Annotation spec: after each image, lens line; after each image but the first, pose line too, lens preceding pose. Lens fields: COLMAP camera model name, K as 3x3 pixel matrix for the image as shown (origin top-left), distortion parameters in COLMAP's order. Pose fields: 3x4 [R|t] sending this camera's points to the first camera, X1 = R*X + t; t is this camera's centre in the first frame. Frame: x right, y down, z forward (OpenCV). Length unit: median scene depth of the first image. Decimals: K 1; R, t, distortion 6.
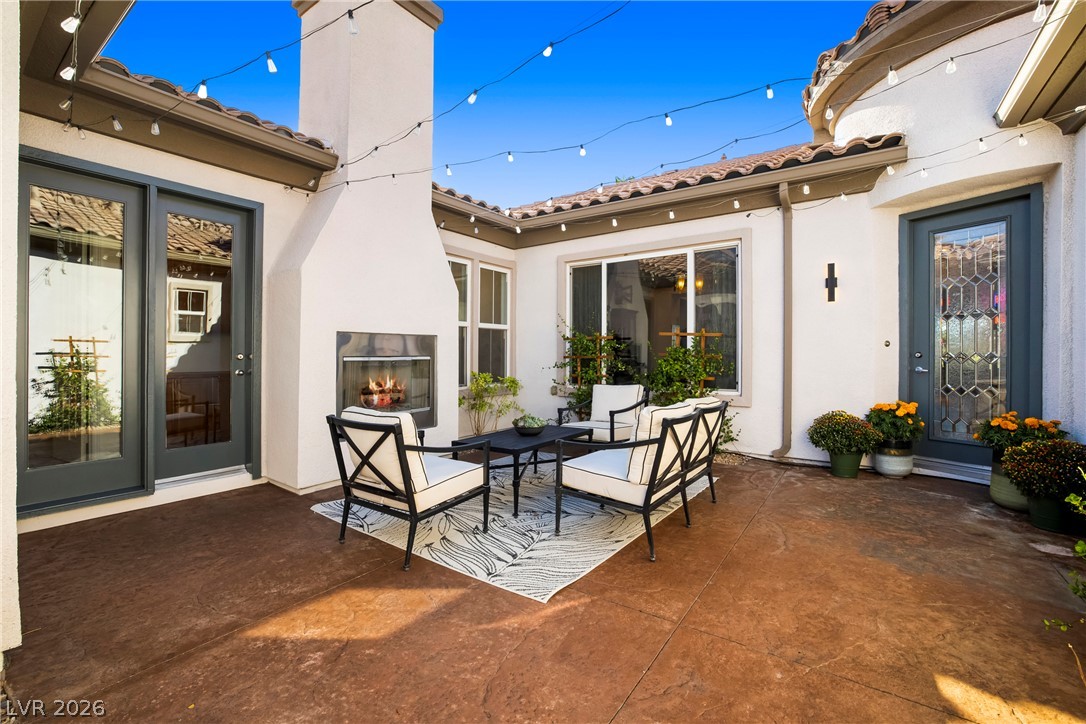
lens RADIAL K [[461.3, 0, 540.1], [0, 461.3, 358.3], [0, 0, 1]] dist [-0.029817, 0.000244]
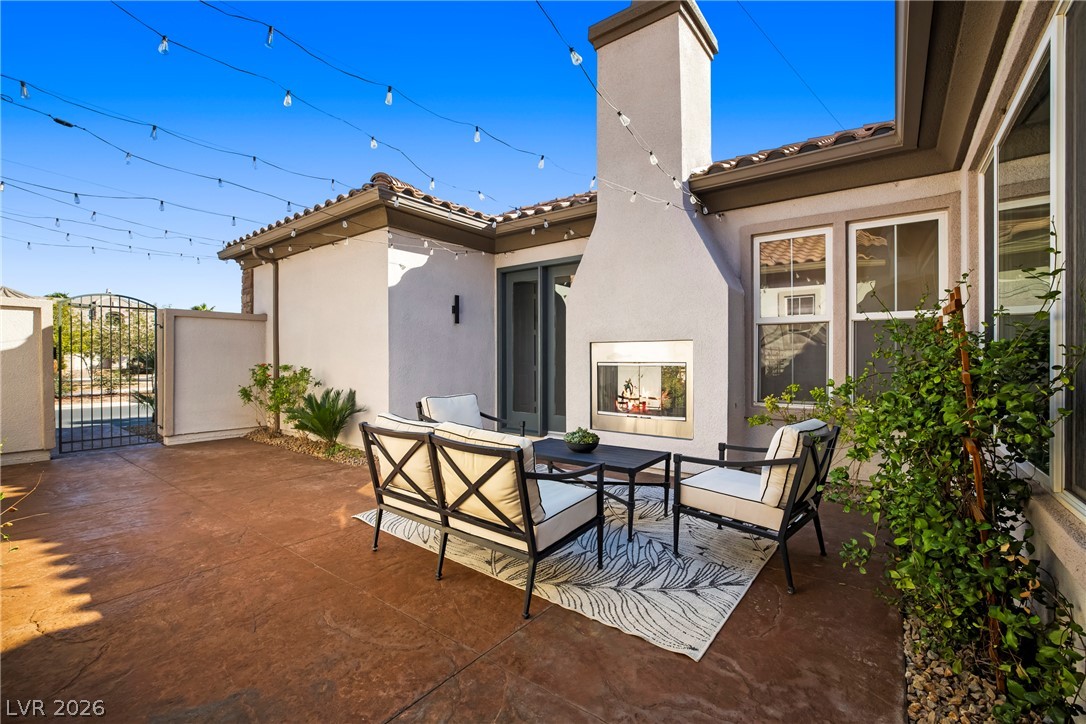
lens RADIAL K [[461.3, 0, 540.1], [0, 461.3, 358.3], [0, 0, 1]] dist [-0.029817, 0.000244]
pose [[-0.036729, -0.004806, -0.999314, 1.334384], [-0.011750, 0.999921, -0.004378, -0.014686], [0.999256, 0.011581, -0.036782, 1.442077]]
